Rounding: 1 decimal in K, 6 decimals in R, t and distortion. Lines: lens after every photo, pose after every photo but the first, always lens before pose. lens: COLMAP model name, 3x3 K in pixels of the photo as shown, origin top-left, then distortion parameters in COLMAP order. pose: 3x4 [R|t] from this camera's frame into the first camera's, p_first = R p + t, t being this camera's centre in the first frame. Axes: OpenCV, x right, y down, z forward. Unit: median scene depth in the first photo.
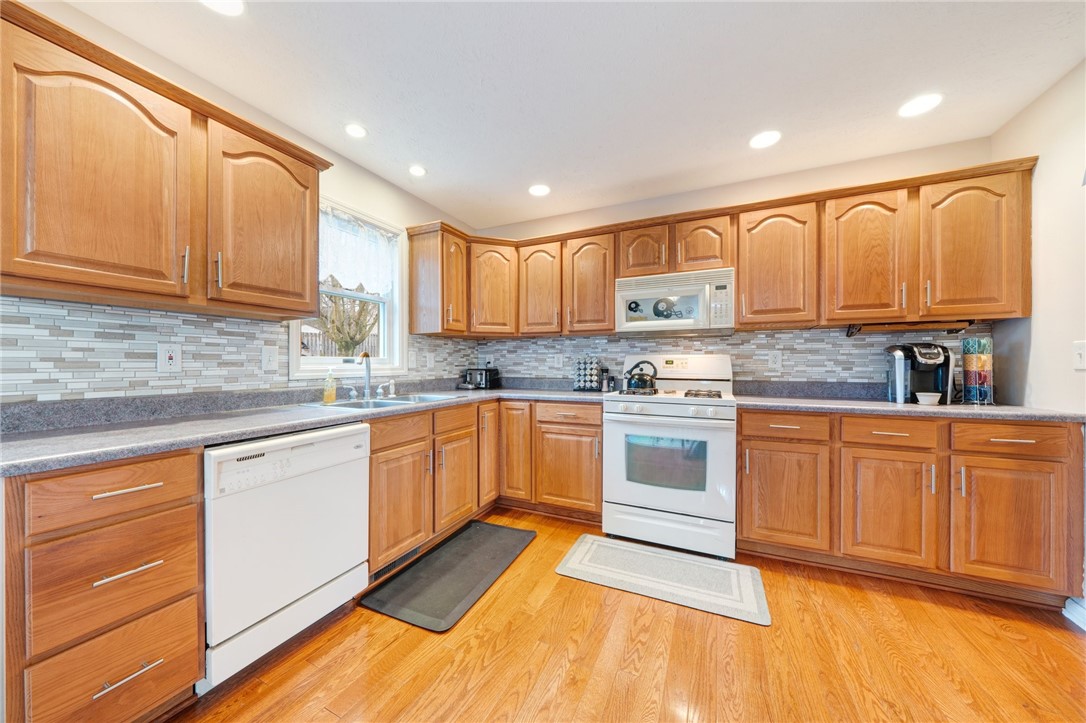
lens RADIAL K [[375.4, 0, 541.8], [0, 375.4, 361.0], [0, 0, 1]] dist [-0.001808, -0.000002]
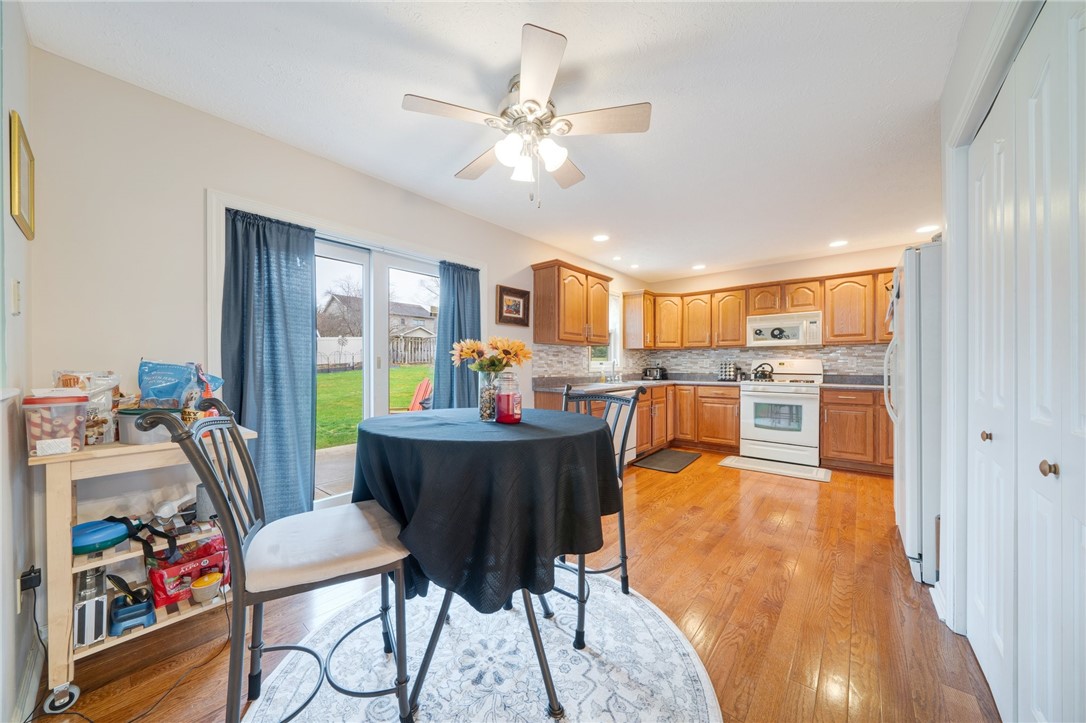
lens RADIAL K [[375.4, 0, 541.5], [0, 375.4, 364.1], [0, 0, 1]] dist [-0.001808, -0.000002]
pose [[0.965079, -0.001244, -0.261955, -0.277116], [0.002940, 0.999977, 0.006085, -0.009538], [0.261941, -0.006643, 0.965061, -0.969720]]
